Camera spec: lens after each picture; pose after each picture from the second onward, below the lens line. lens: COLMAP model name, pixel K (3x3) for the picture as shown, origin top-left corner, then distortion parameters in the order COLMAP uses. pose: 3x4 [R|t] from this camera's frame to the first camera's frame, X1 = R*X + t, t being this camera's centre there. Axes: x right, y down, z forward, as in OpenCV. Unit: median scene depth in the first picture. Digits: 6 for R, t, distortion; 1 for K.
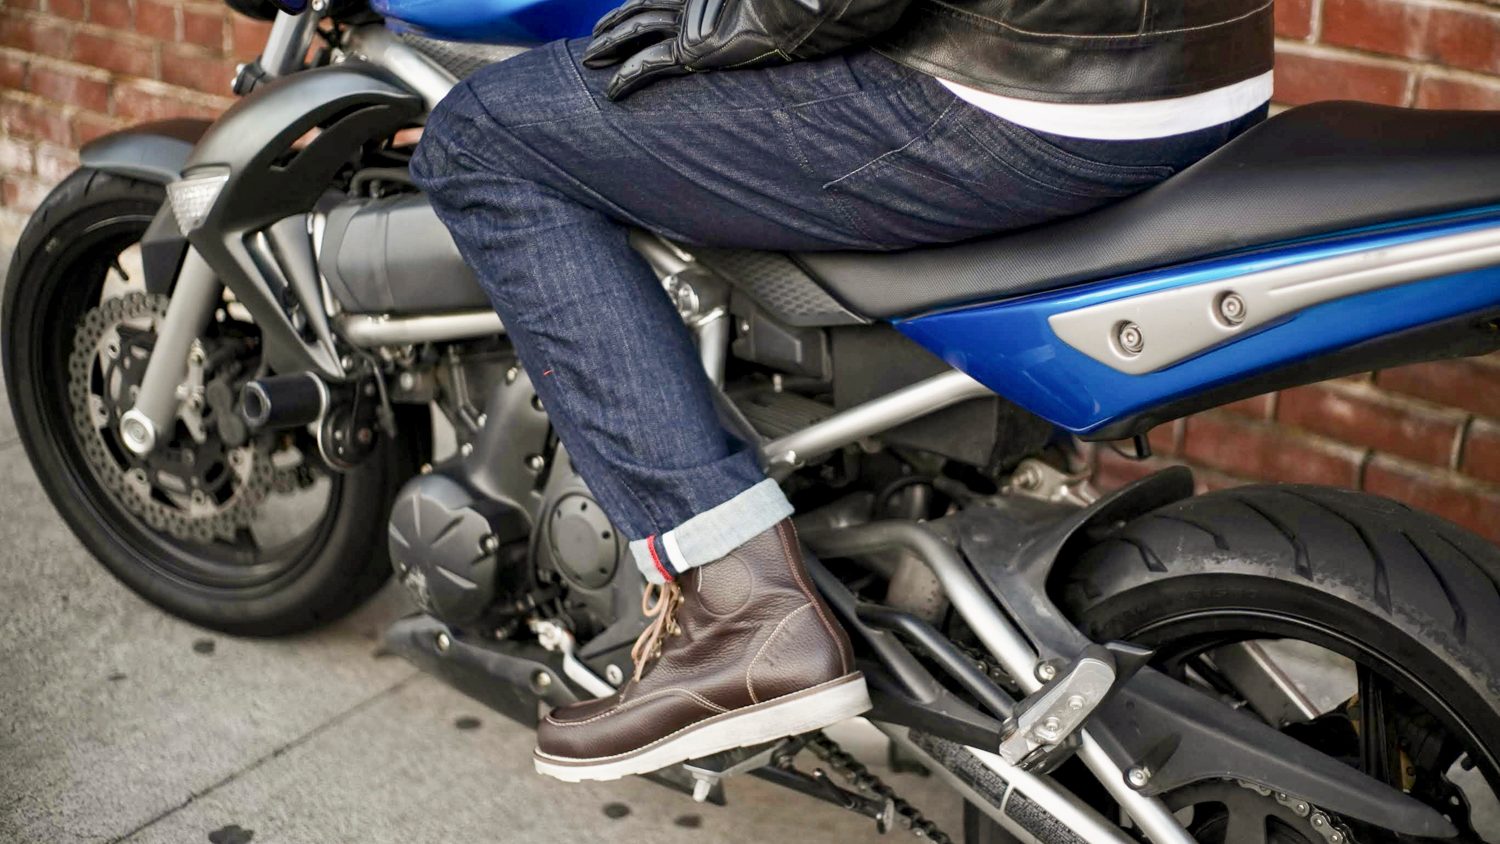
lens RADIAL K [[2187.8, 0, 720.2], [0, 2187.8, 427.5], [0, 0, 1]] dist [-0.116017, 0.000000]
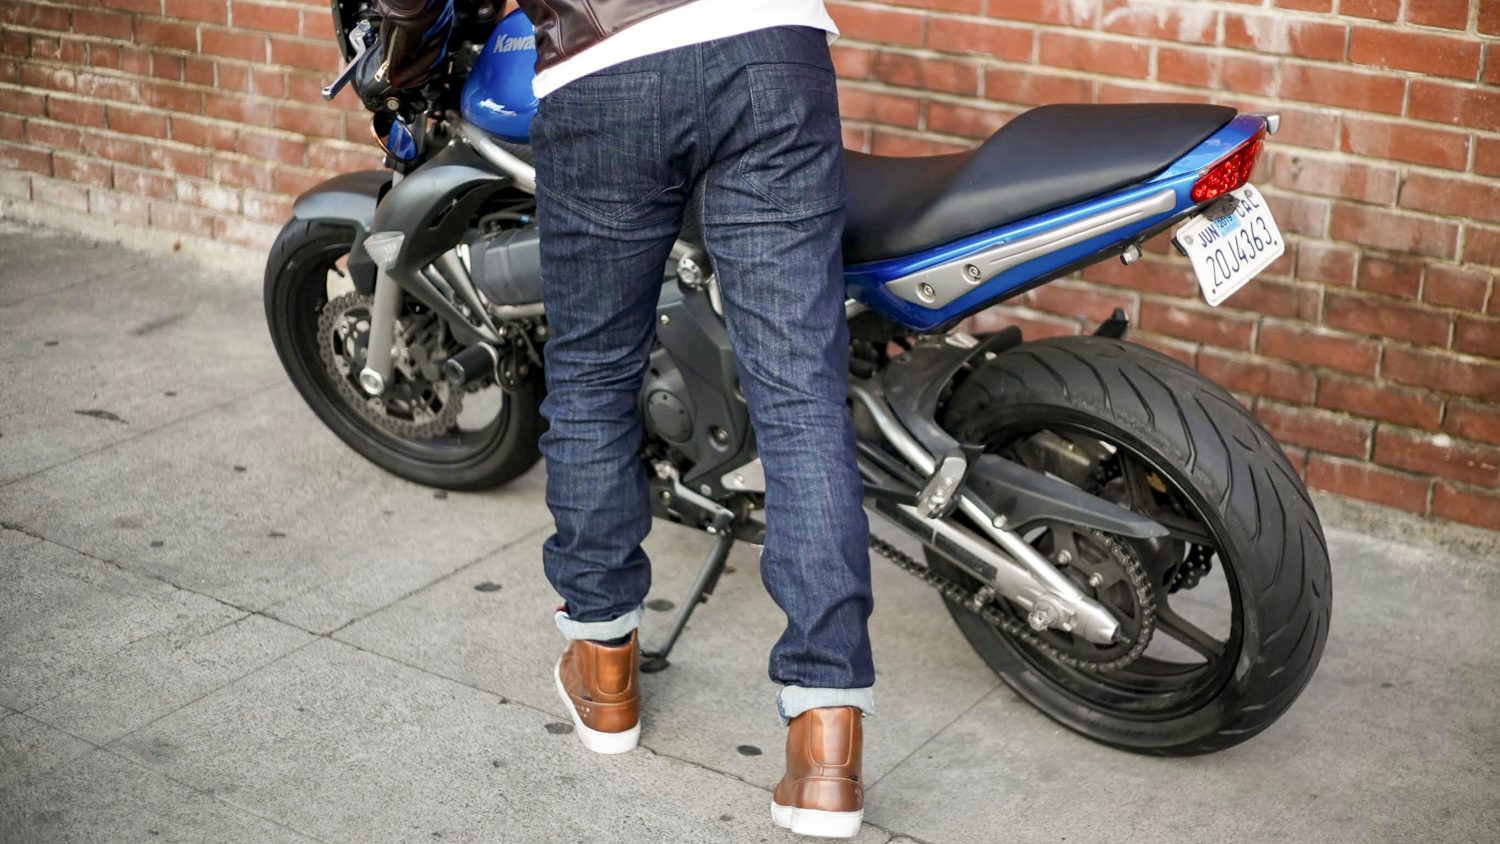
lens RADIAL K [[2187.8, 0, 725.2], [0, 2187.8, 447.2], [0, 0, 1]] dist [-0.116017, 0.000000]
pose [[0.999394, -0.026362, 0.022726, -0.096429], [0.027243, 0.998854, -0.039350, 0.173572], [-0.021663, 0.039945, 0.998967, -0.687060]]
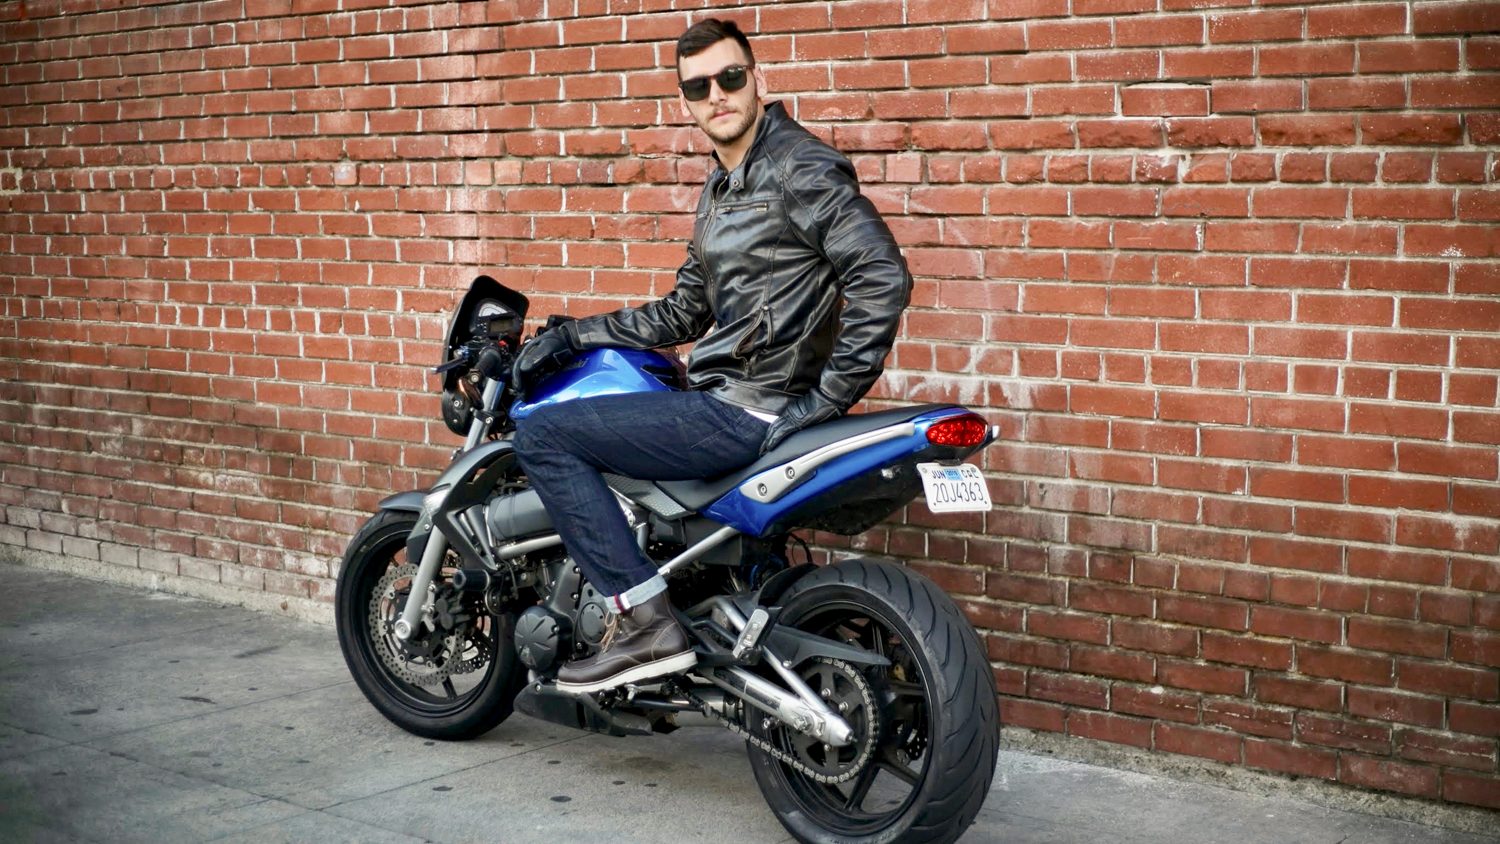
lens RADIAL K [[2187.8, 0, 710.2], [0, 2187.8, 440.1], [0, 0, 1]] dist [-0.116017, 0.000000]
pose [[0.996211, -0.032983, -0.080474, 0.265212], [0.009328, 0.960480, -0.278193, 0.525514], [0.086469, 0.276389, 0.957148, -1.347318]]
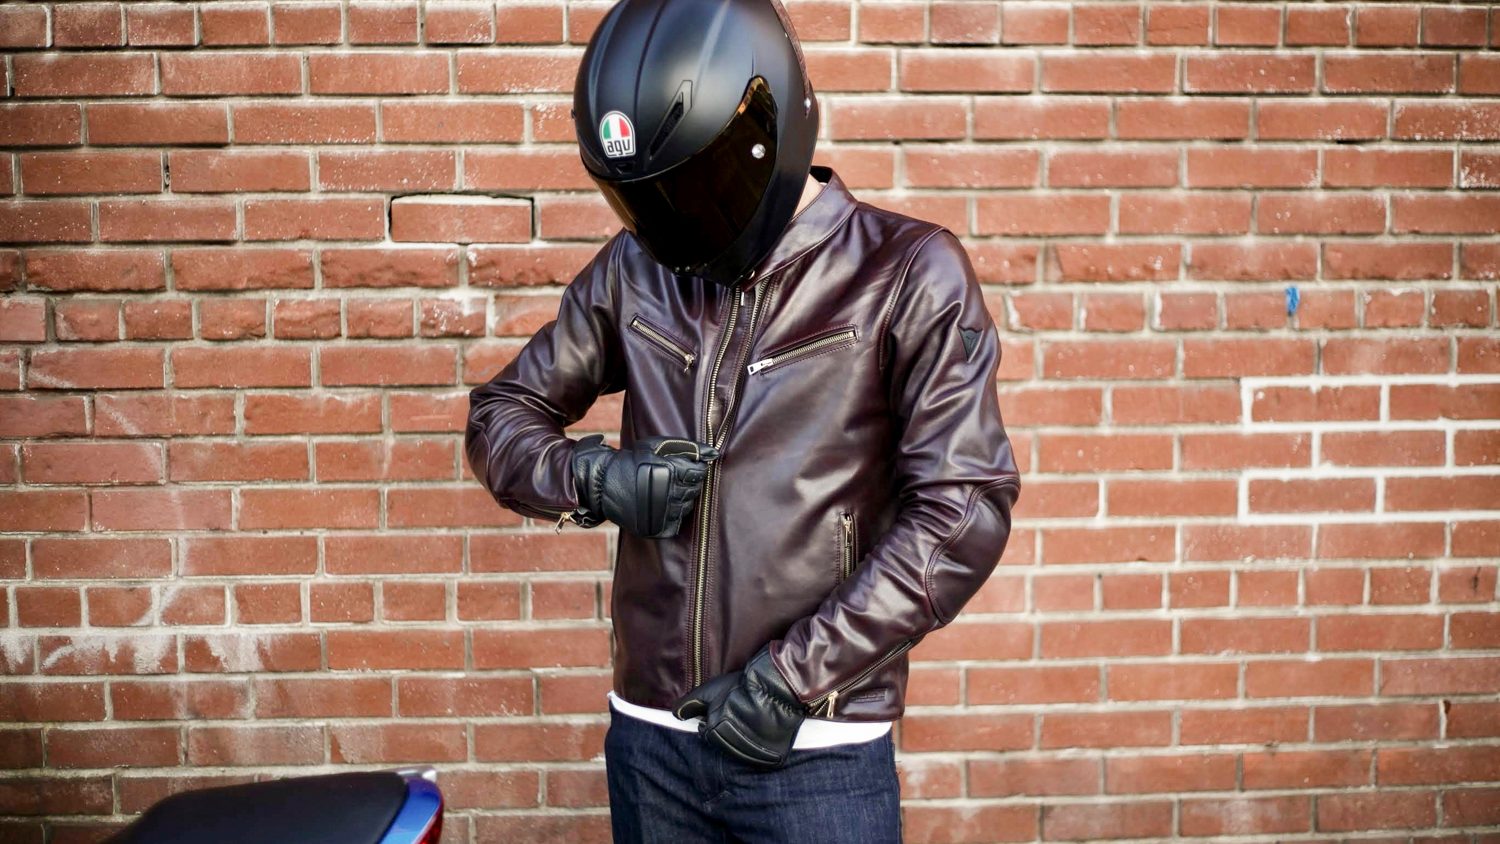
lens RADIAL K [[2187.8, 0, 707.6], [0, 2187.8, 435.8], [0, 0, 1]] dist [-0.116017, 0.000000]
pose [[0.775631, -0.110247, 0.621484, -0.347482], [0.274351, 0.945637, -0.174648, 0.002296], [-0.568444, 0.305967, 0.763712, -0.452739]]
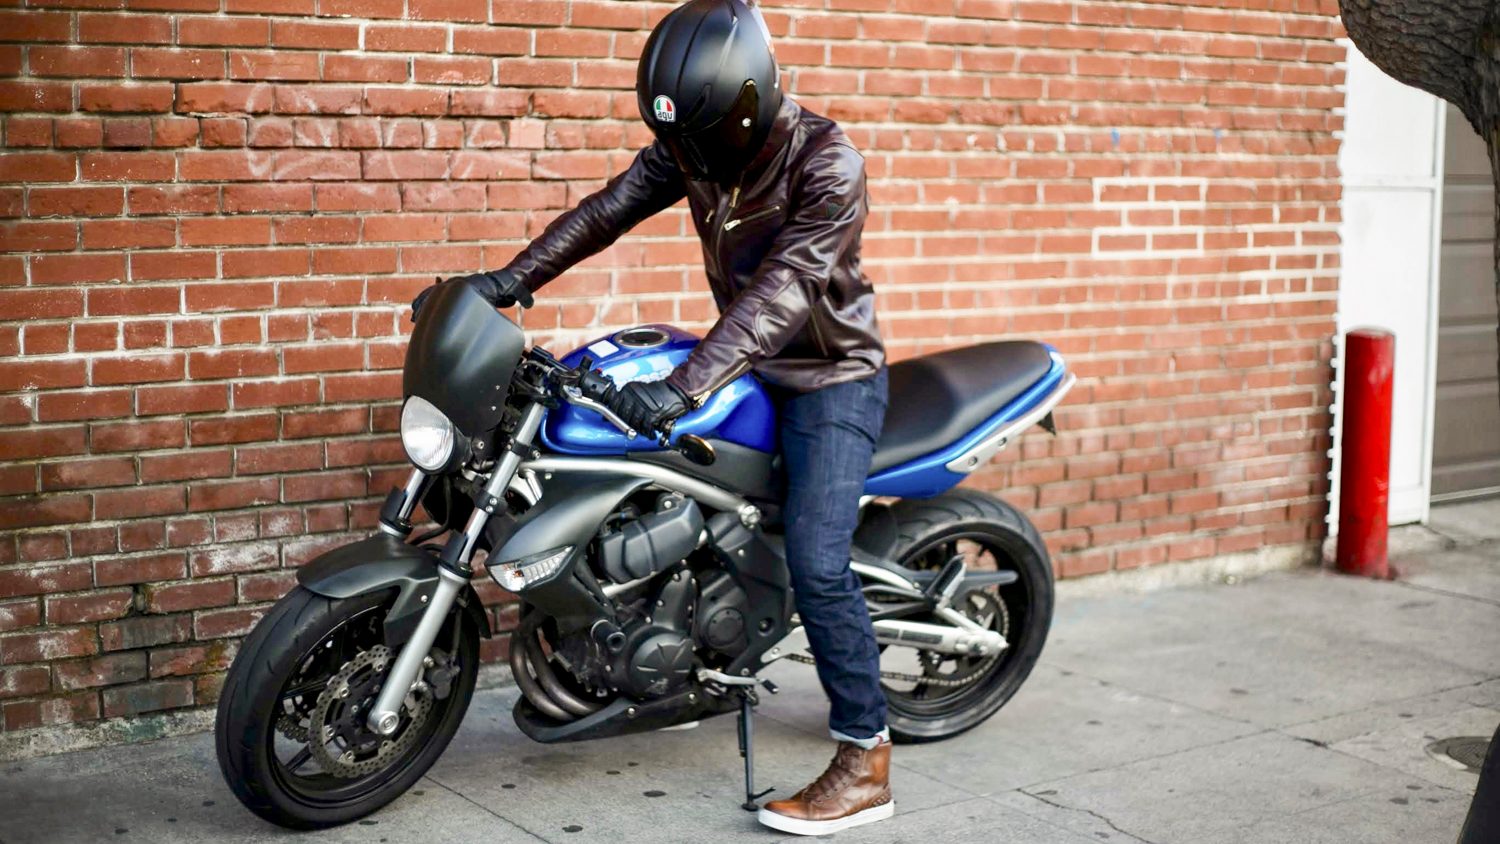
lens RADIAL K [[2187.8, 0, 710.7], [0, 2187.8, 446.5], [0, 0, 1]] dist [-0.116017, 0.000000]
pose [[0.338919, -0.168800, 0.925549, -2.213207], [0.361480, 0.931624, 0.037541, -0.187634], [-0.868600, 0.321844, 0.376763, 0.029731]]
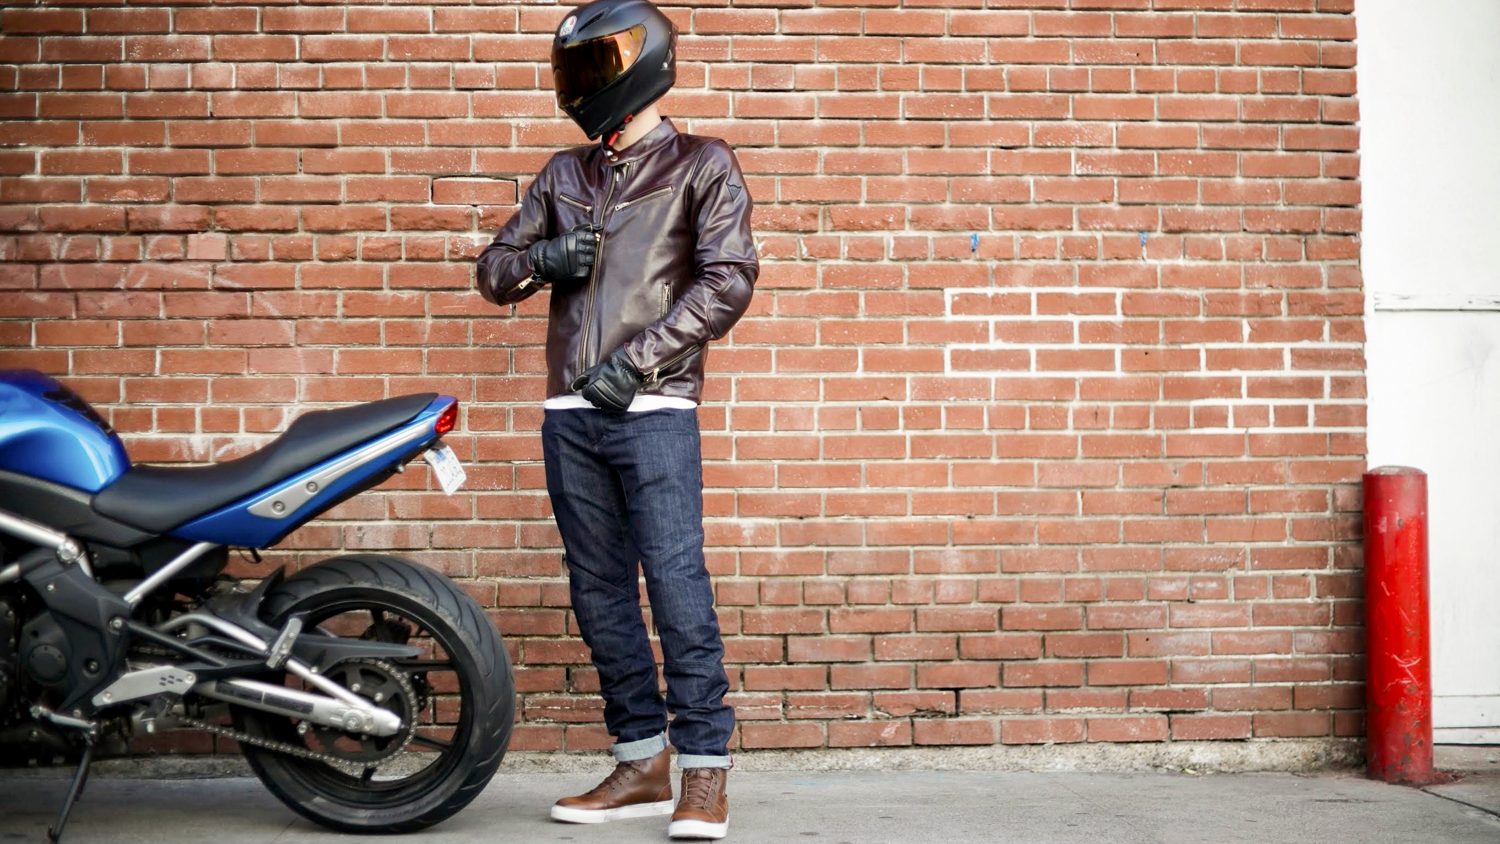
lens RADIAL K [[2187.8, 0, 741.8], [0, 2187.8, 437.8], [0, 0, 1]] dist [-0.116017, 0.000000]
pose [[0.778444, -0.024021, 0.627254, -0.961984], [0.273148, 0.912662, -0.304035, 0.767479], [-0.565168, 0.408008, 0.717018, -1.229873]]
